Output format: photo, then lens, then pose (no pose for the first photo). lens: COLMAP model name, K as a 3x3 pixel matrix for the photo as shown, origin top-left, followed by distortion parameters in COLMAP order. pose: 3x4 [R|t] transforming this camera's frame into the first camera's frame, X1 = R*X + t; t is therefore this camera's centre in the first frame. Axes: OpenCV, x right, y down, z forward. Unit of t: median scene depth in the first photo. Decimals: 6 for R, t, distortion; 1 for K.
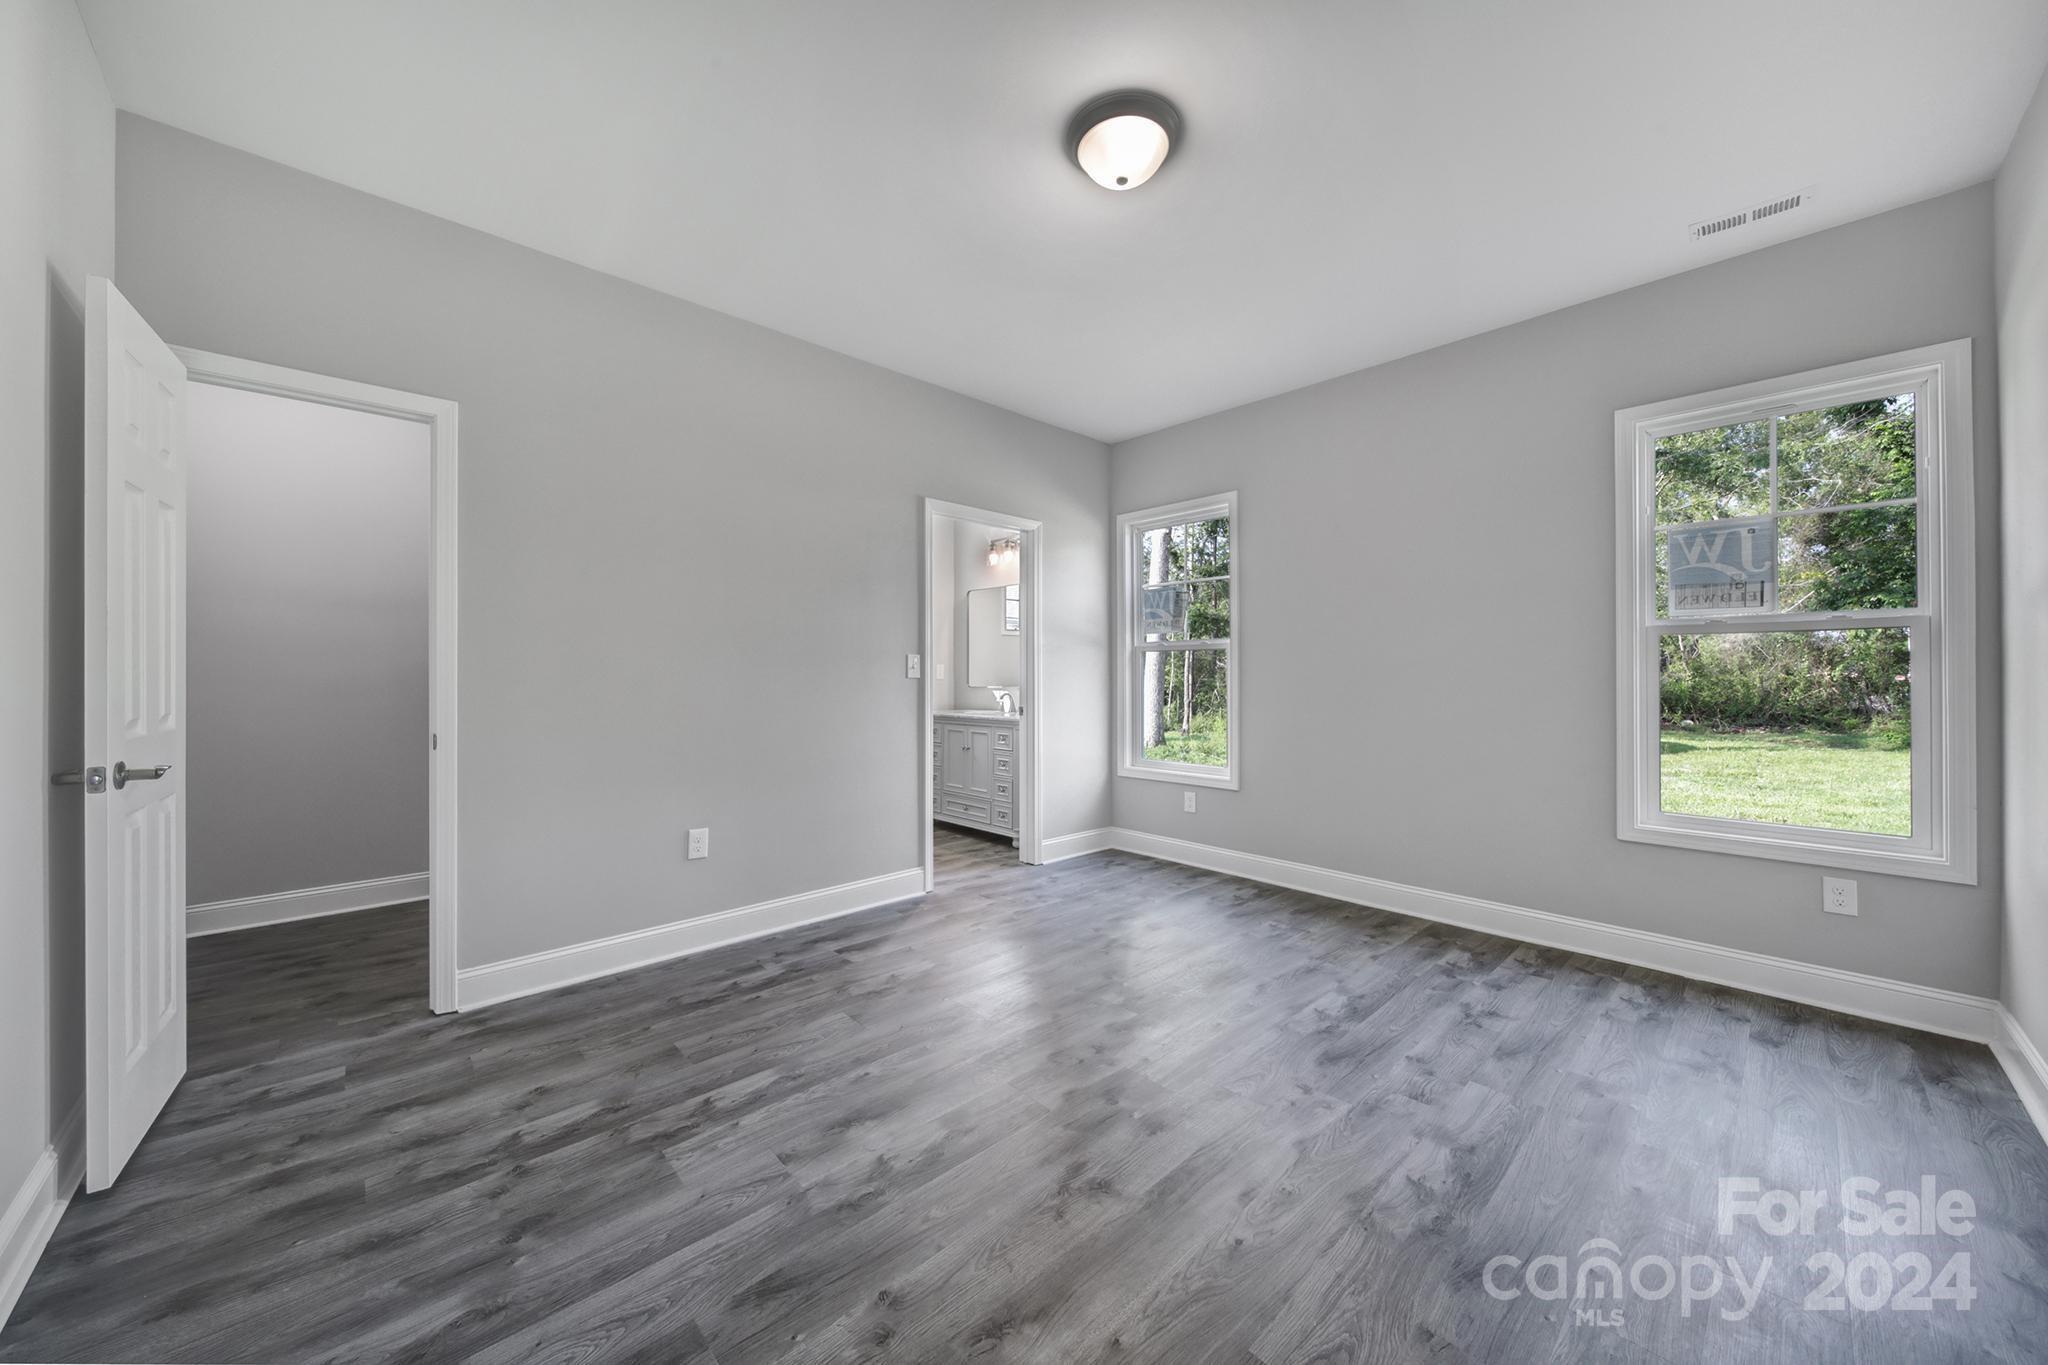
lens RADIAL K [[722.7, 0, 1017.0], [0, 722.7, 687.0], [0, 0, 1]] dist [-0.000519, -0.001058]
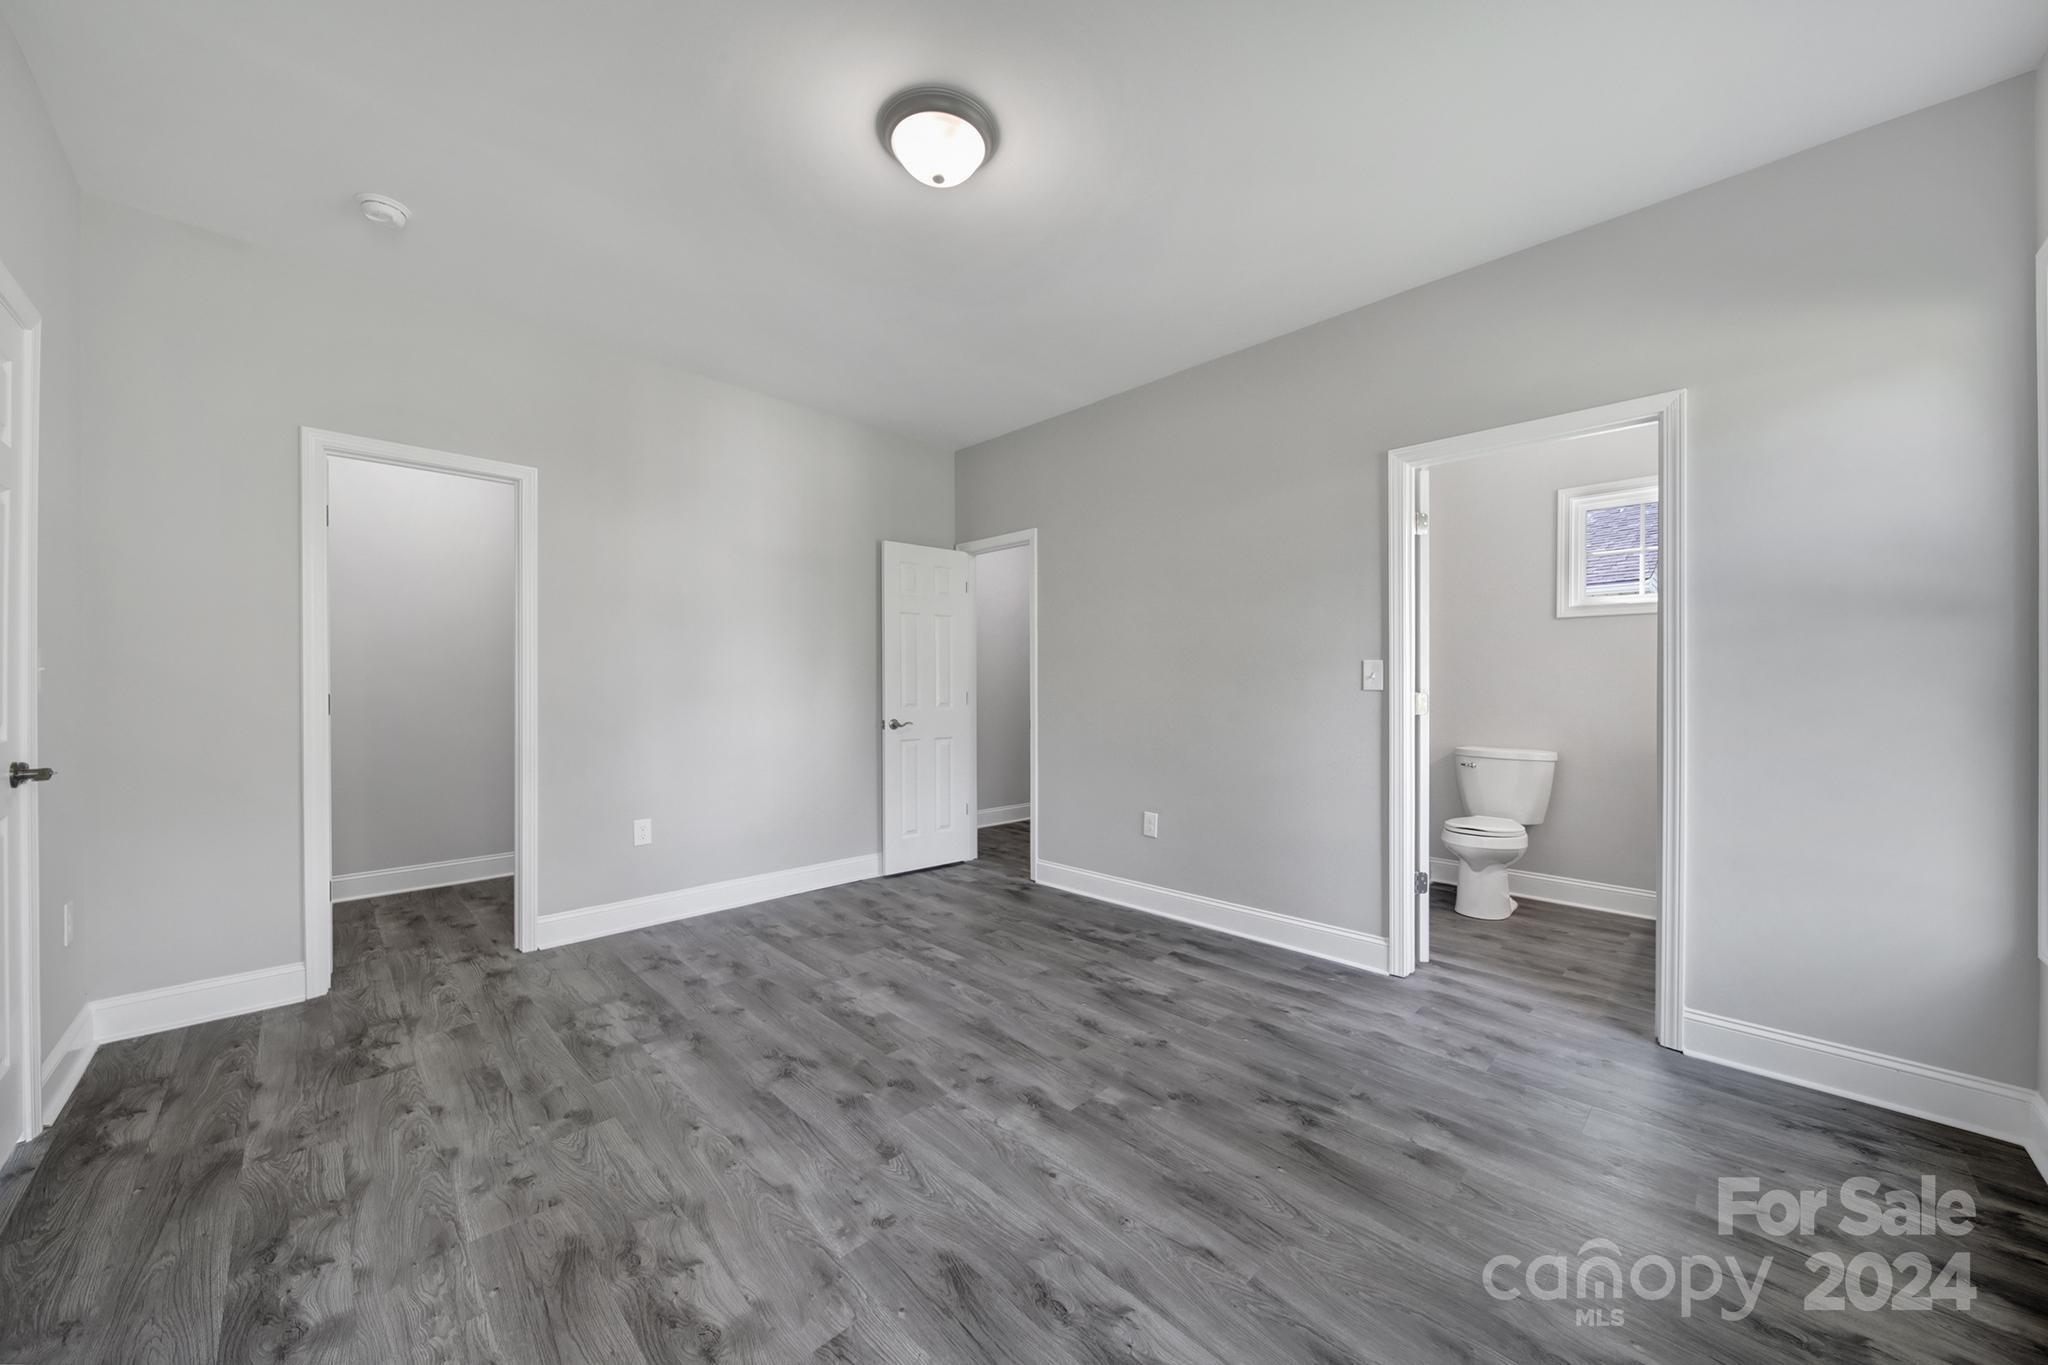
lens RADIAL K [[722.7, 0, 1017.0], [0, 722.7, 687.0], [0, 0, 1]] dist [-0.000519, -0.001058]
pose [[0.032229, -0.000705, -0.999480, 1.199249], [-0.016156, 0.999869, -0.001226, -0.016611], [0.999350, 0.016187, 0.032213, 1.130163]]
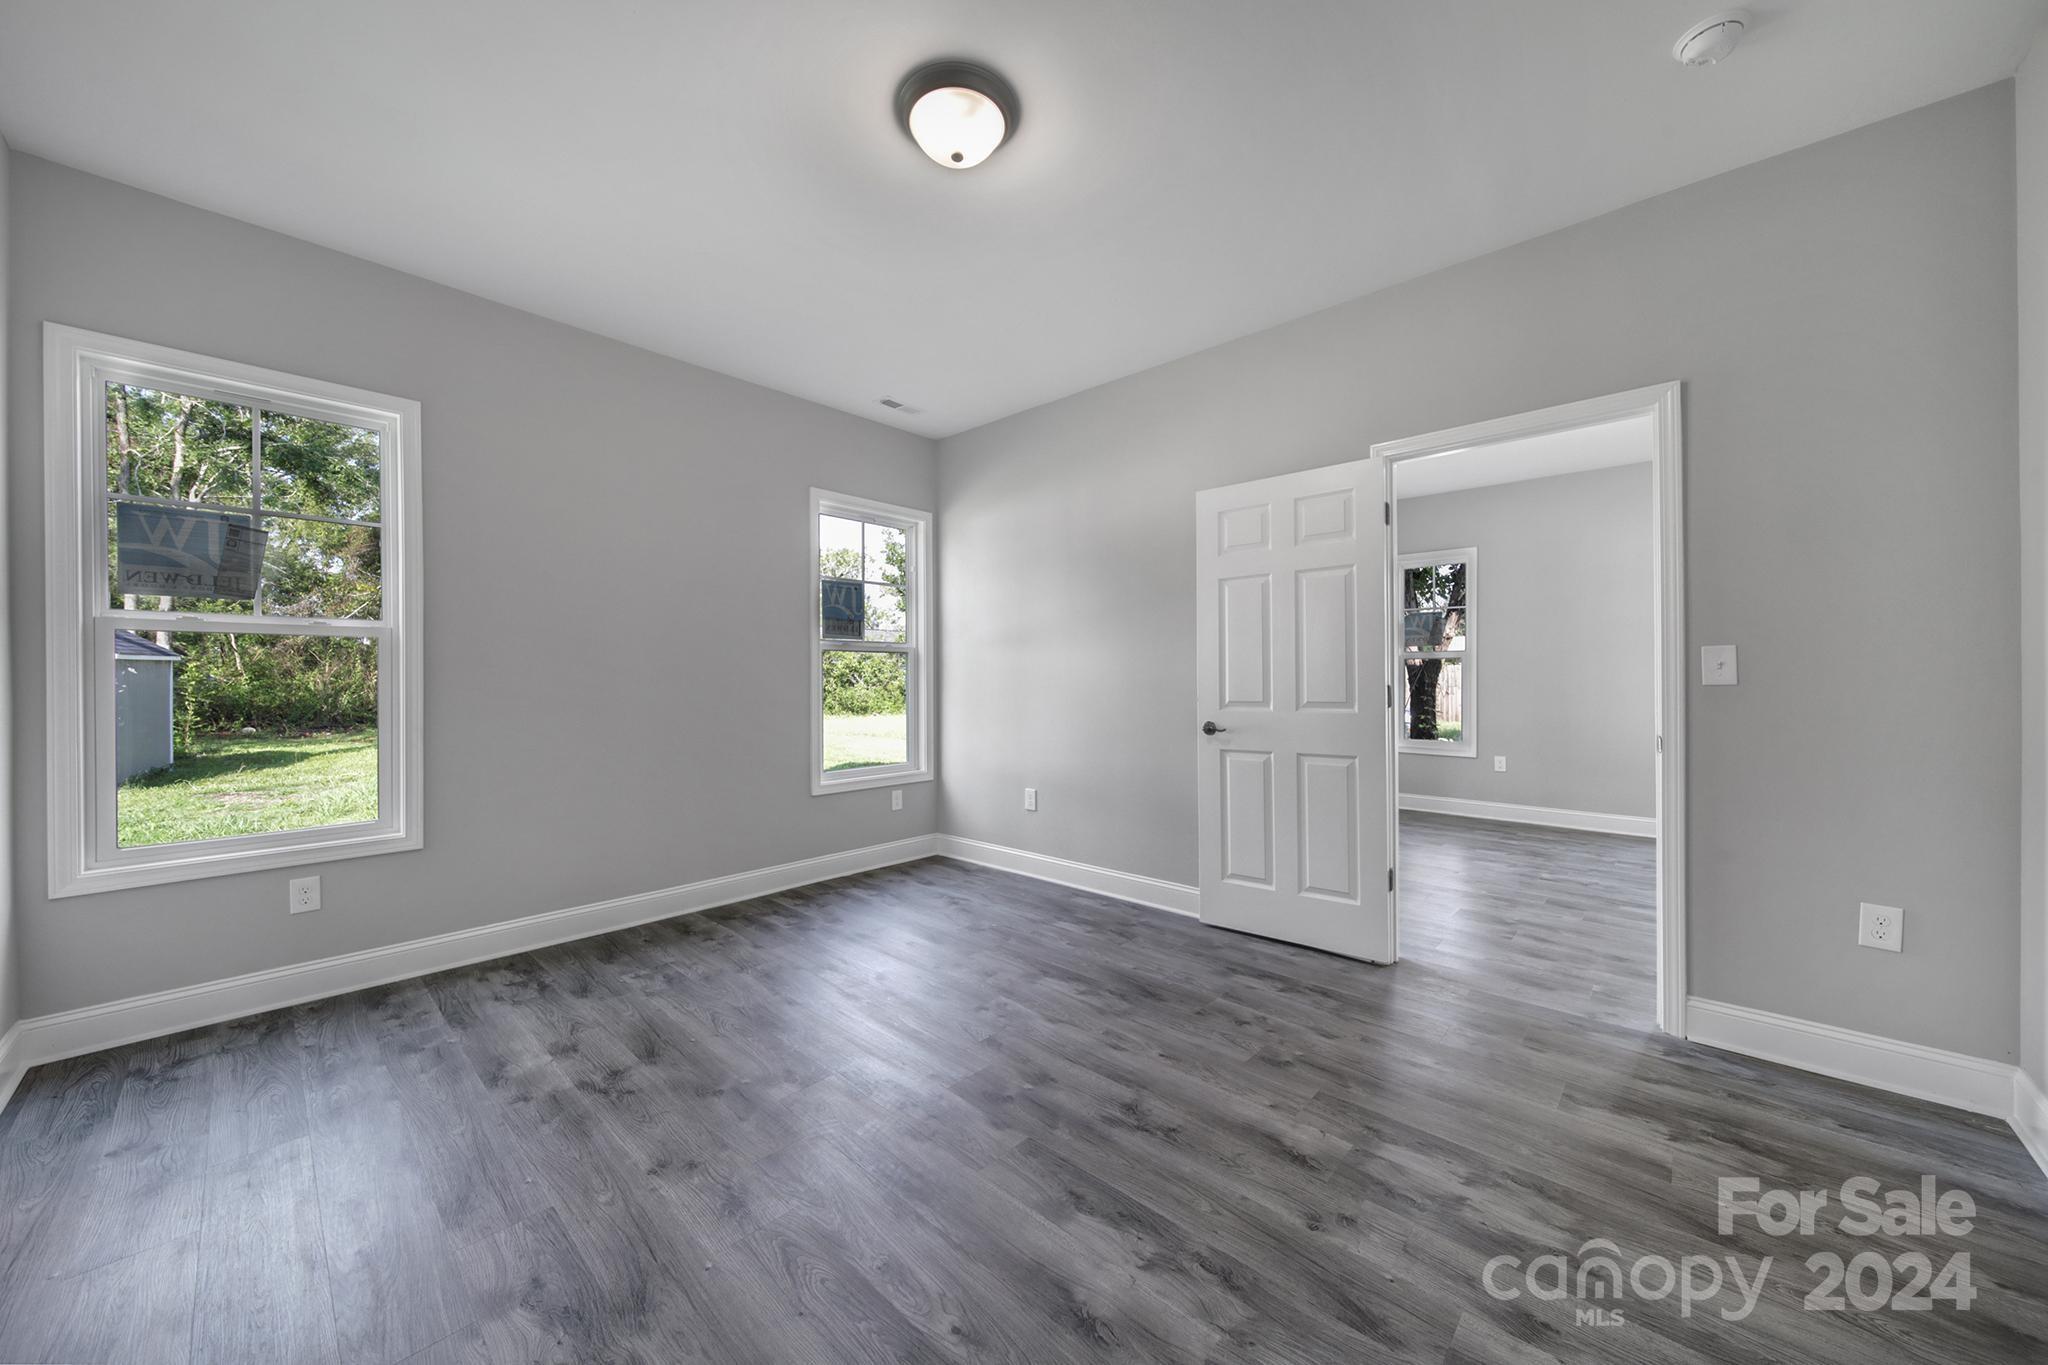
lens RADIAL K [[722.7, 0, 1017.0], [0, 722.7, 687.0], [0, 0, 1]] dist [-0.000519, -0.001058]
pose [[-0.077038, -0.010890, 0.996969, -0.861513], [0.016391, 0.999791, 0.012188, -0.013952], [-0.996893, 0.017281, -0.076844, 1.045174]]
